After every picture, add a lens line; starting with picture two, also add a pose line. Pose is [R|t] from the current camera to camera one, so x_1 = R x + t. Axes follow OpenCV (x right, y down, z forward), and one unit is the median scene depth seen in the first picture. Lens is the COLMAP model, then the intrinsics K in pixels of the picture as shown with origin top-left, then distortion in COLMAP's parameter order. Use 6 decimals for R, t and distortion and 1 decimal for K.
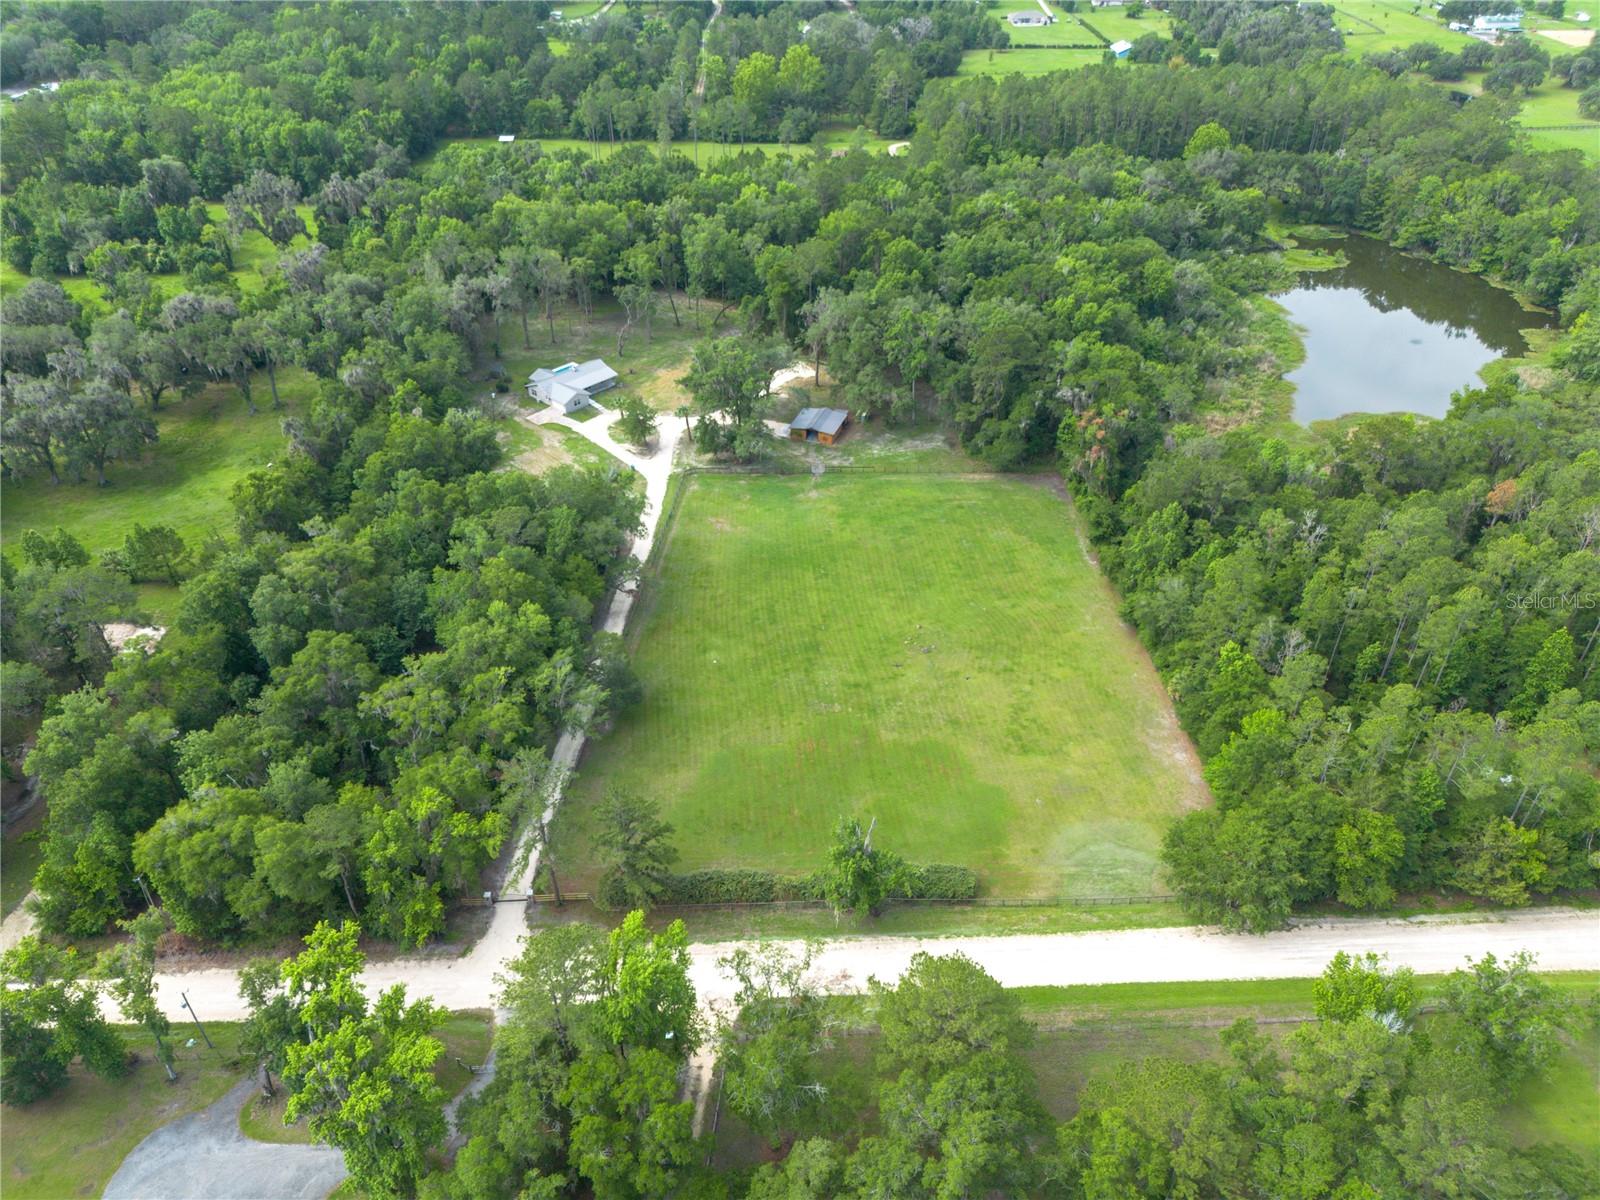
lens RADIAL K [[1116.4, 0, 792.4], [0, 1116.4, 600.8], [0, 0, 1]] dist [0.031346, -0.014245]
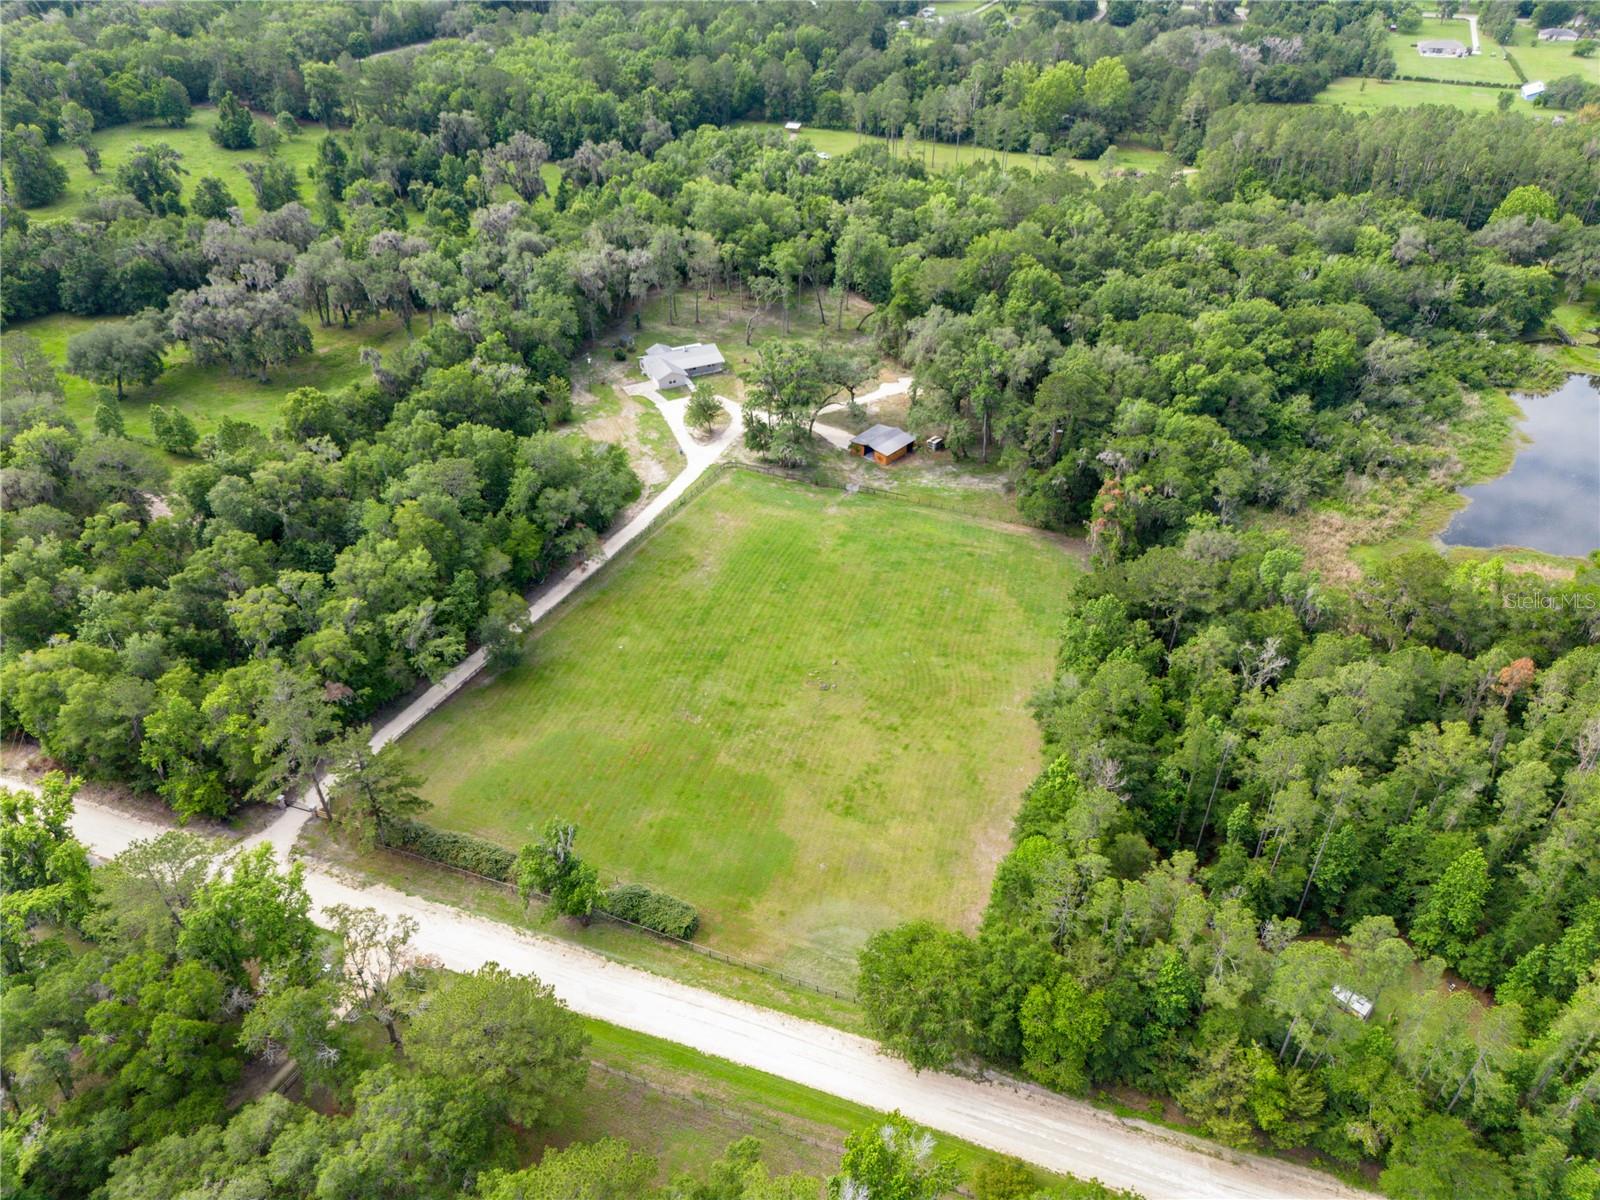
lens RADIAL K [[1116.4, 0, 795.2], [0, 1116.4, 598.2], [0, 0, 1]] dist [0.031346, -0.014245]
pose [[0.928930, 0.221883, -0.296408, 0.267587], [-0.222074, 0.974455, 0.033481, -0.041851], [0.296265, 0.034723, 0.954474, 0.055812]]
